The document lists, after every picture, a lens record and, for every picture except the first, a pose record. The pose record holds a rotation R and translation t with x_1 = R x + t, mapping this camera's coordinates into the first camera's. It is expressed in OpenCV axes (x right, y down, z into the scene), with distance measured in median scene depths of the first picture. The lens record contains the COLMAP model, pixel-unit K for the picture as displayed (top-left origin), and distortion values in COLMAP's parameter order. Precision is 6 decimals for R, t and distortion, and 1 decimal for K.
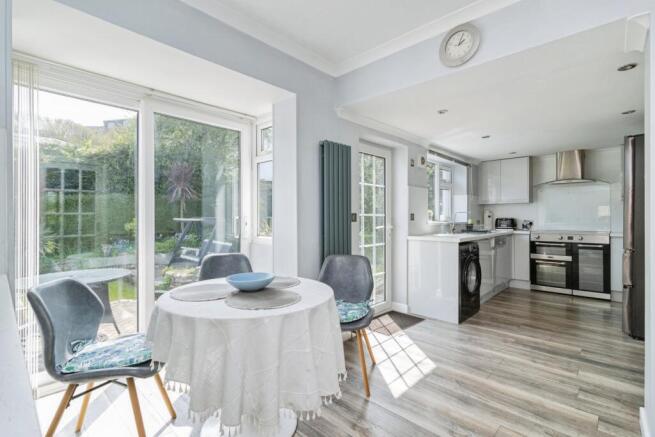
lens RADIAL K [[303.3, 0, 329.1], [0, 303.3, 219.3], [0, 0, 1]] dist [-0.004713, 0.000898]
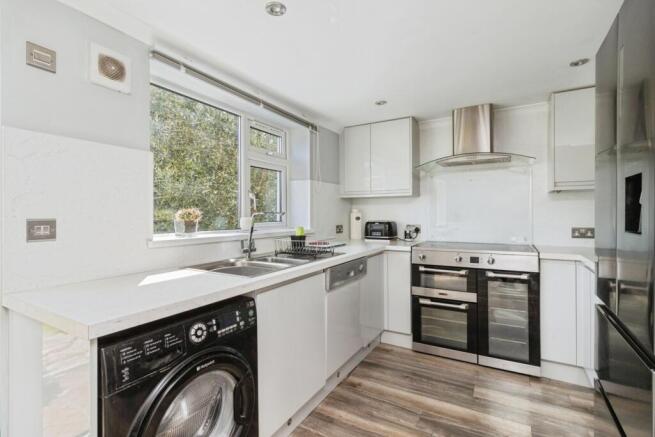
lens RADIAL K [[303.3, 0, 324.4], [0, 303.3, 215.7], [0, 0, 1]] dist [-0.004713, 0.000898]
pose [[0.974096, -0.004581, 0.226090, 0.385641], [0.005400, 0.999981, -0.003001, -0.015838], [-0.226072, 0.004144, 0.974102, 0.496186]]
